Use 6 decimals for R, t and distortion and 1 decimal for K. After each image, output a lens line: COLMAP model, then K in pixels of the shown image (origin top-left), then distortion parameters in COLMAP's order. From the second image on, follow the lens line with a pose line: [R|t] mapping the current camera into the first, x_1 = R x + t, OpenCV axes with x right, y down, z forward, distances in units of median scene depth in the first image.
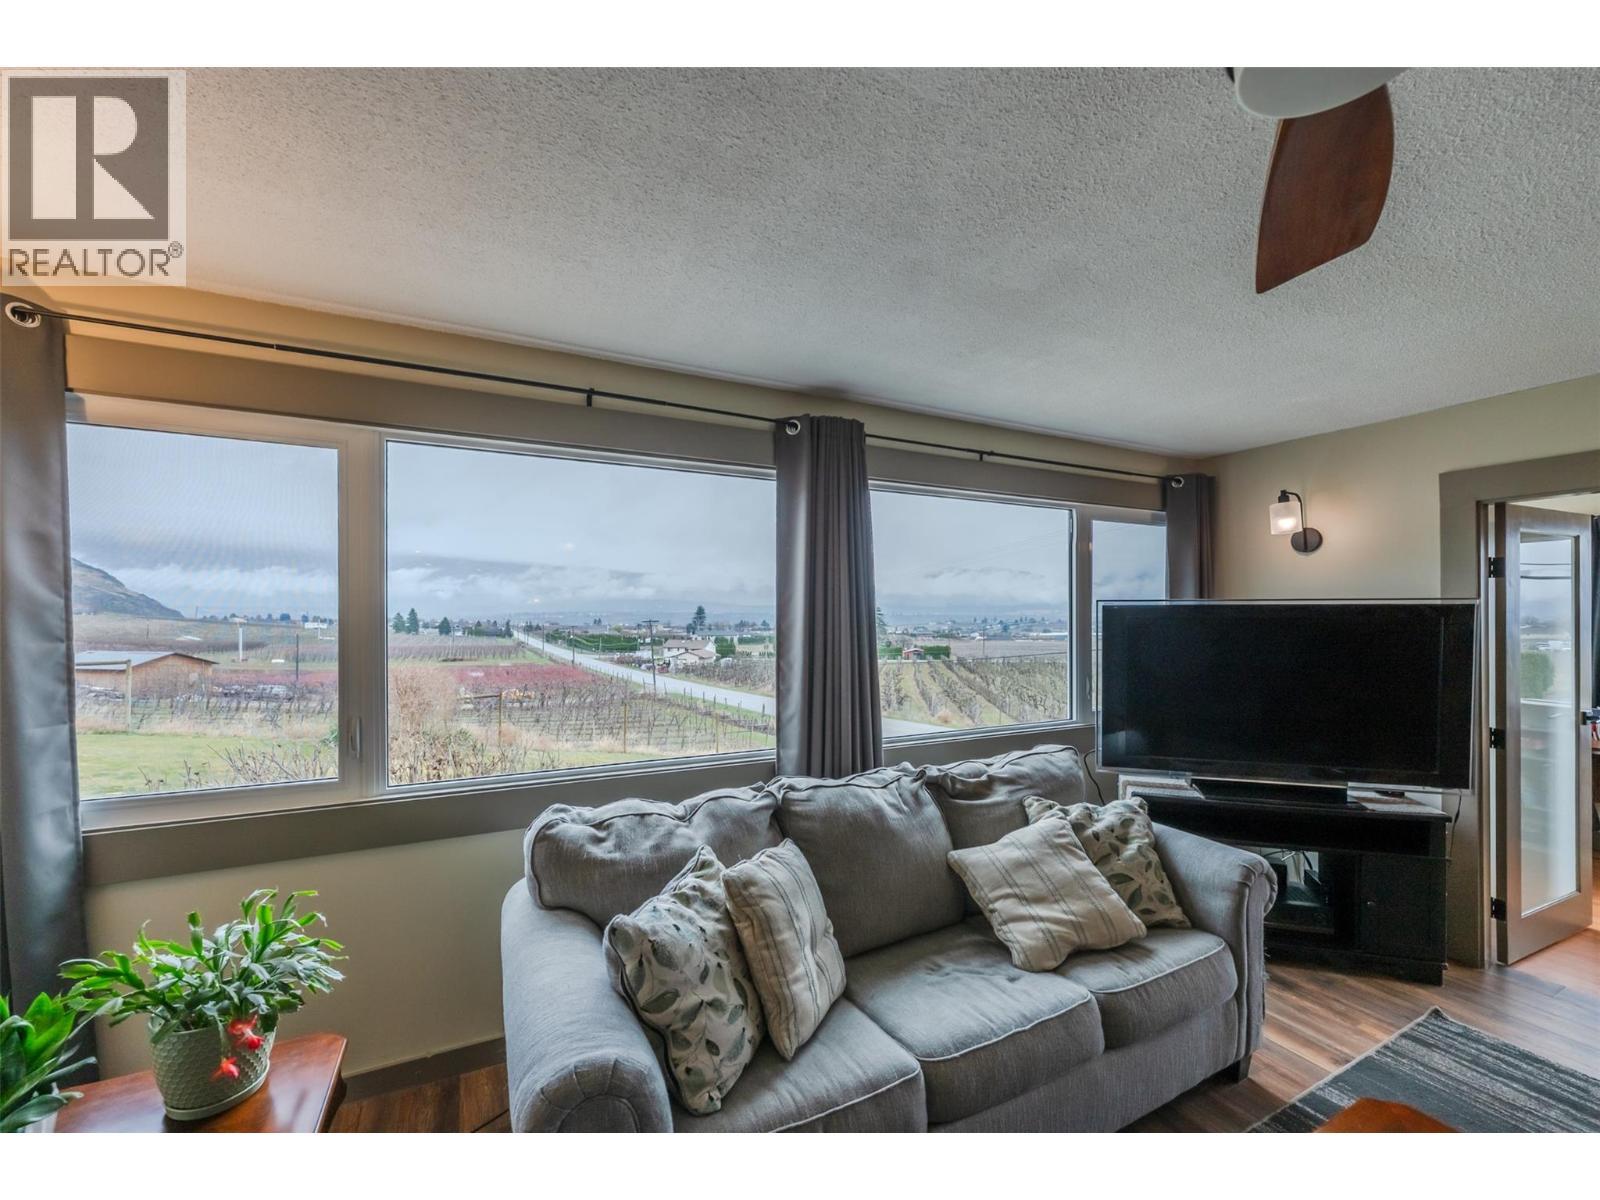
lens RADIAL K [[645.1, 0, 802.7], [0, 645.1, 612.7], [0, 0, 1]] dist [-0.006544, 0.001707]
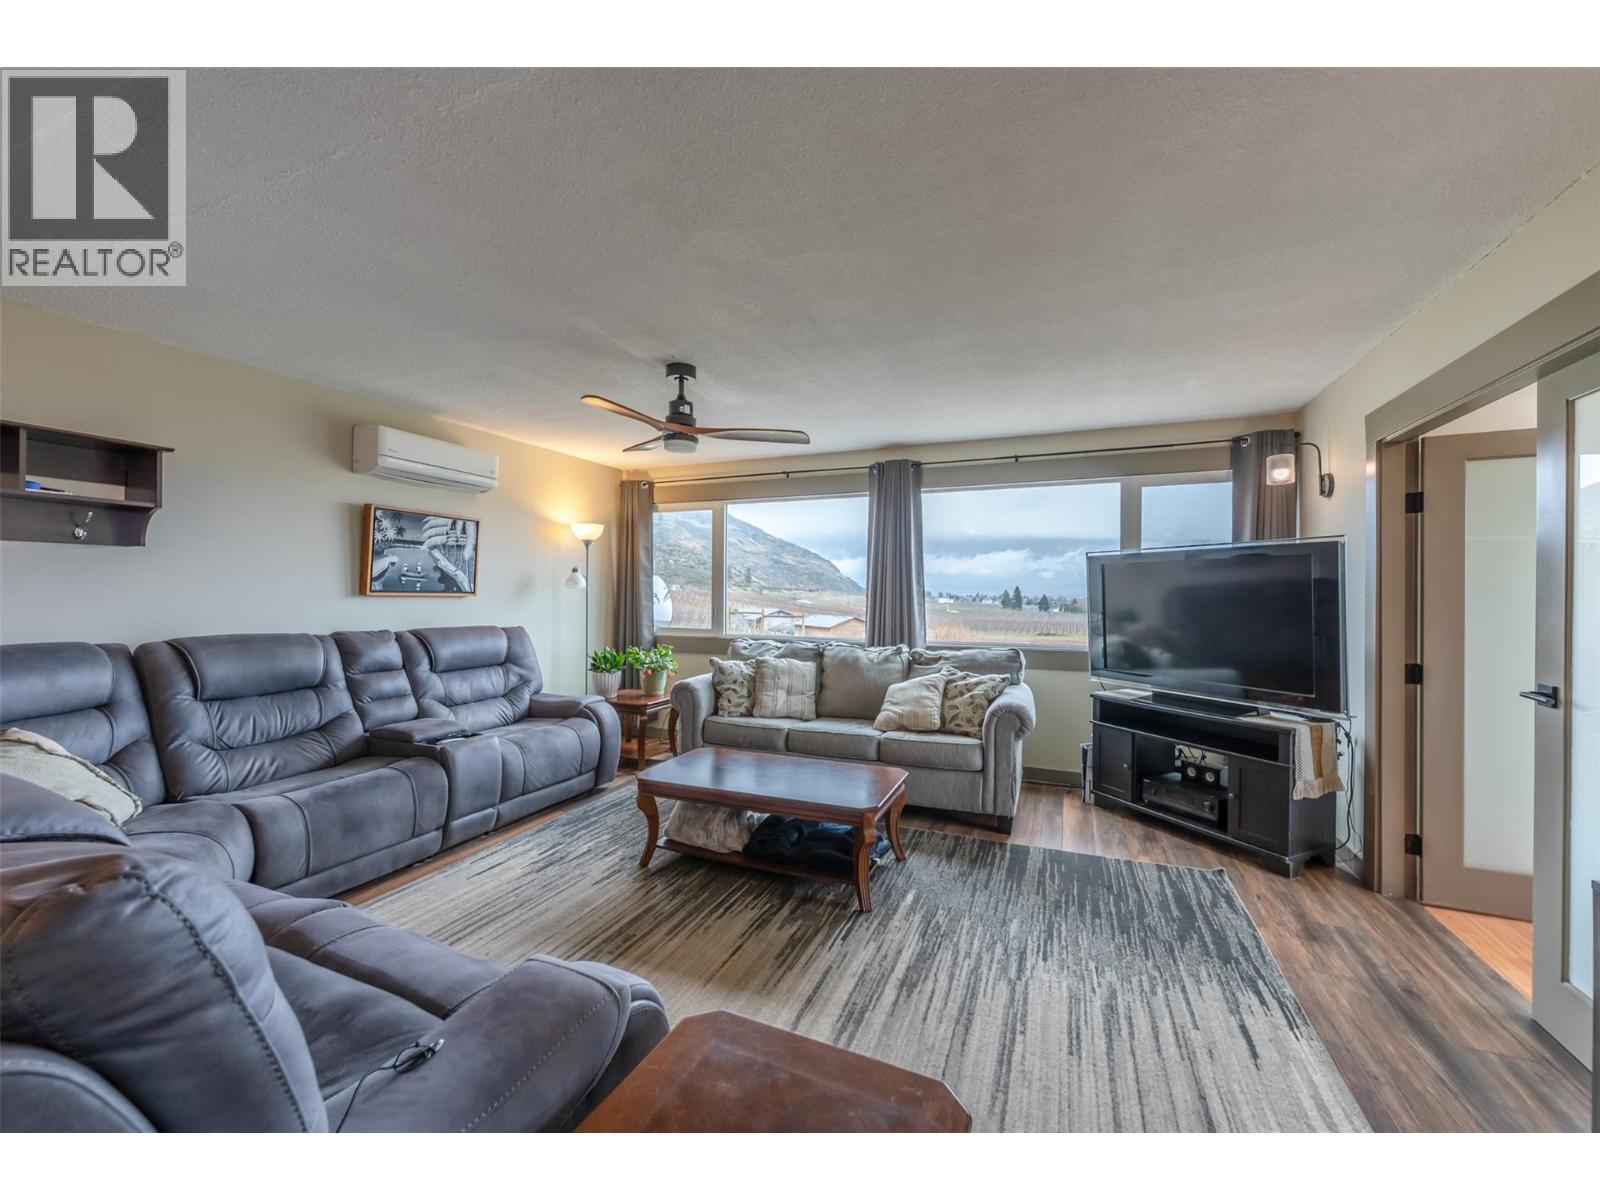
lens RADIAL K [[645.1, 0, 791.5], [0, 645.1, 596.2], [0, 0, 1]] dist [-0.006544, 0.001707]
pose [[0.629218, 0.008715, -0.777180, 1.261326], [-0.002435, 0.999954, 0.009242, 0.068801], [0.777225, -0.003922, 0.629211, -0.374726]]
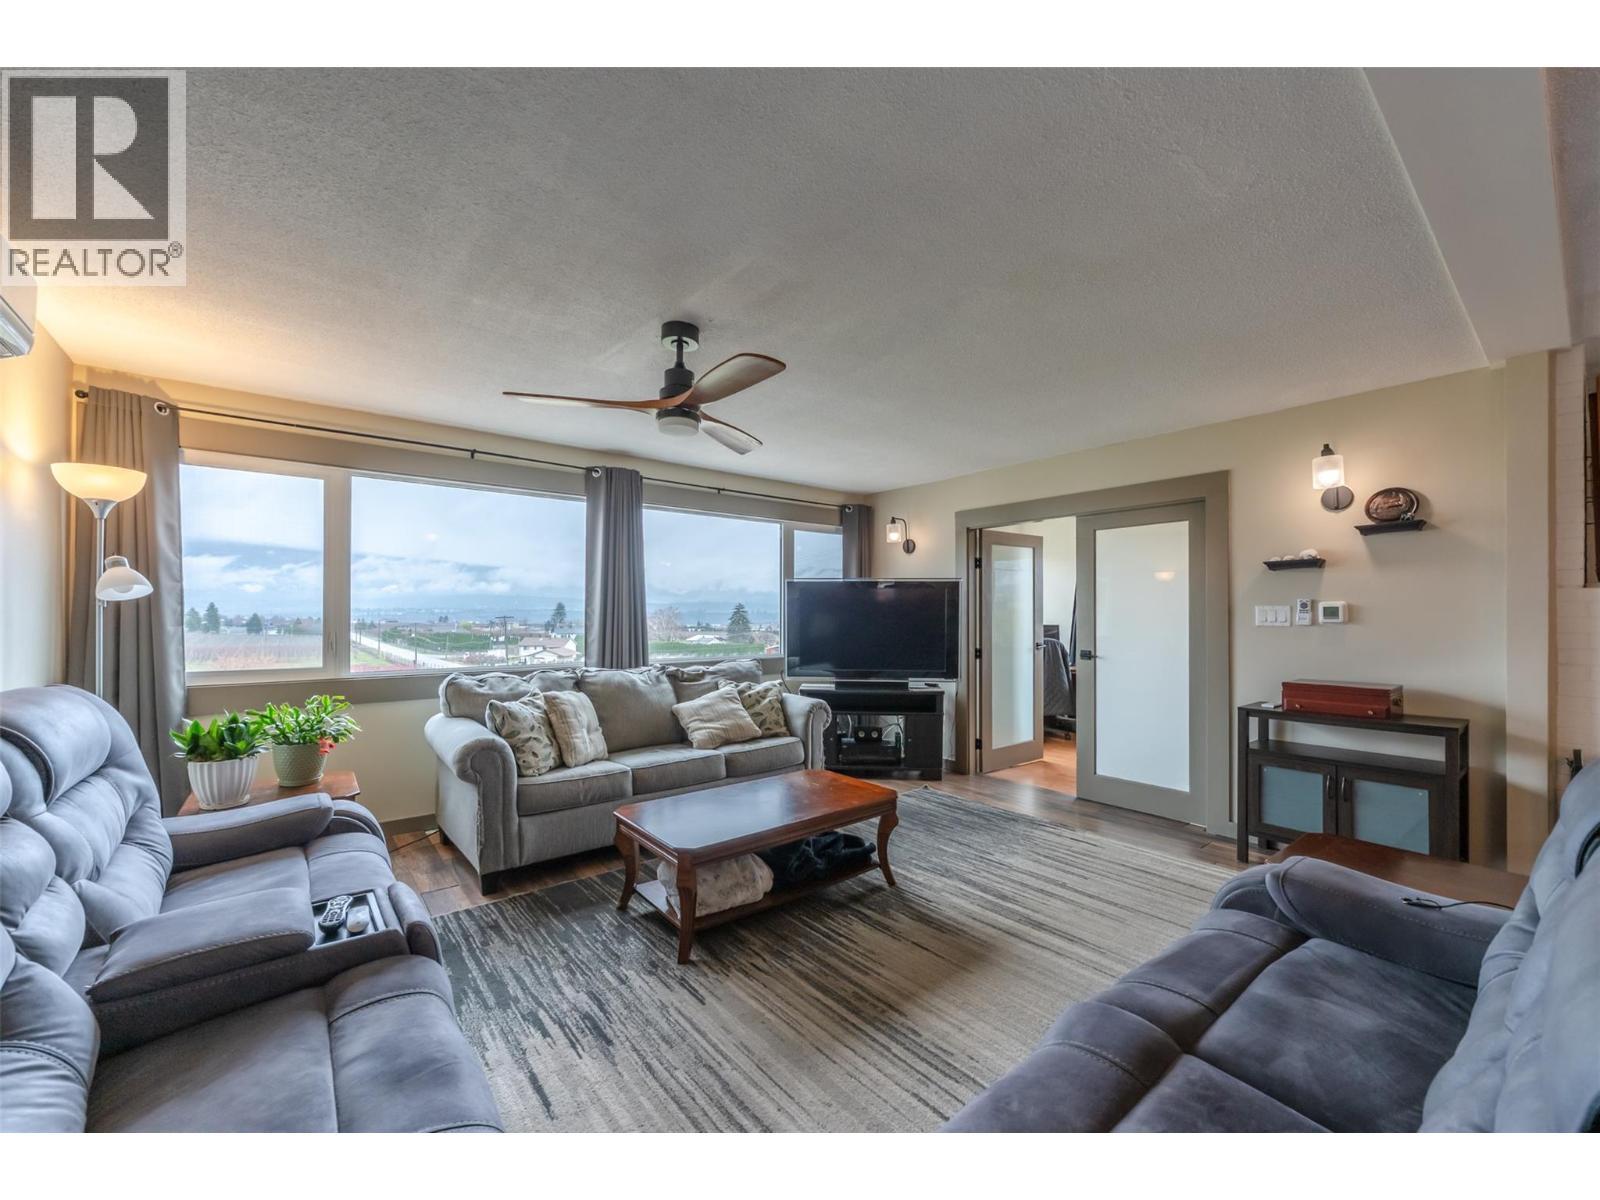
lens RADIAL K [[645.1, 0, 801.4], [0, 645.1, 616.0], [0, 0, 1]] dist [-0.006544, 0.001707]
pose [[0.980054, 0.003612, 0.198701, 0.174844], [-0.005057, 0.999964, 0.006764, 0.075324], [-0.198669, -0.007634, 0.980037, -0.761775]]
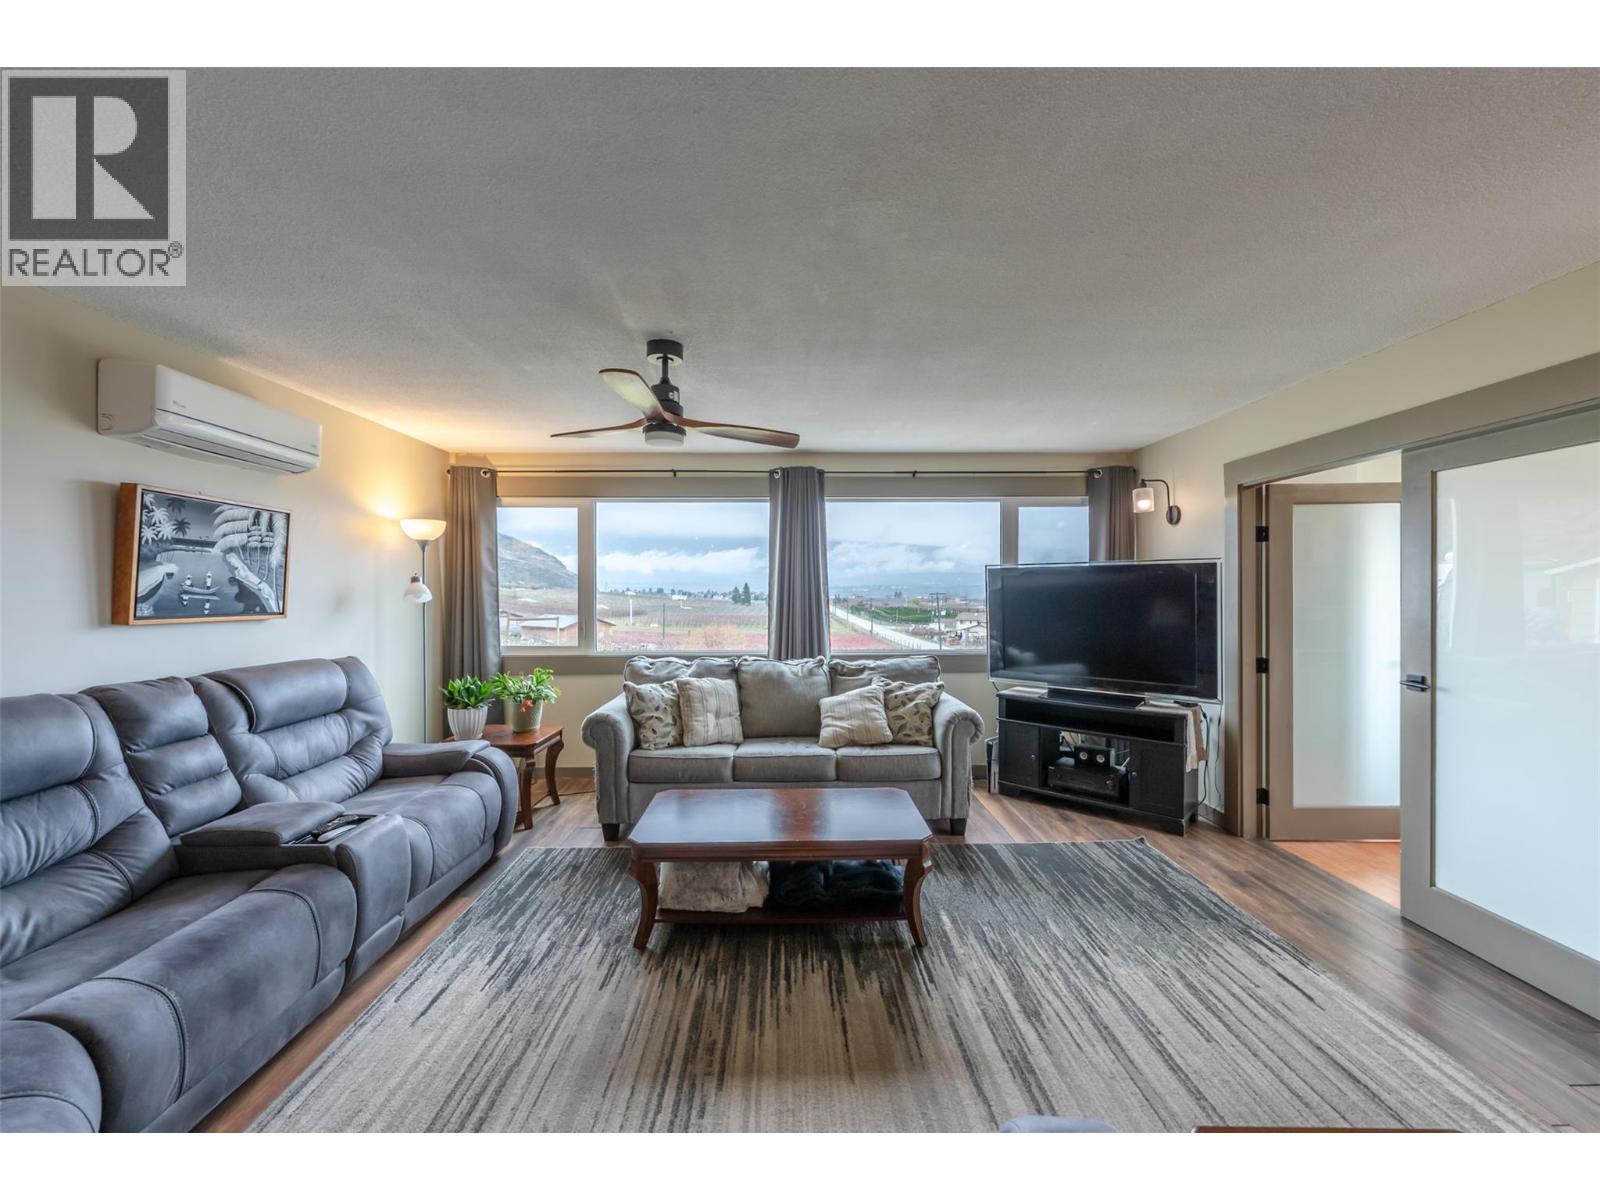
lens RADIAL K [[645.1, 0, 794.7], [0, 645.1, 595.1], [0, 0, 1]] dist [-0.006544, 0.001707]
pose [[0.890196, 0.002175, -0.455572, 0.832326], [0.004125, 0.999909, 0.012835, 0.032311], [0.455559, -0.013305, 0.890106, -0.590342]]
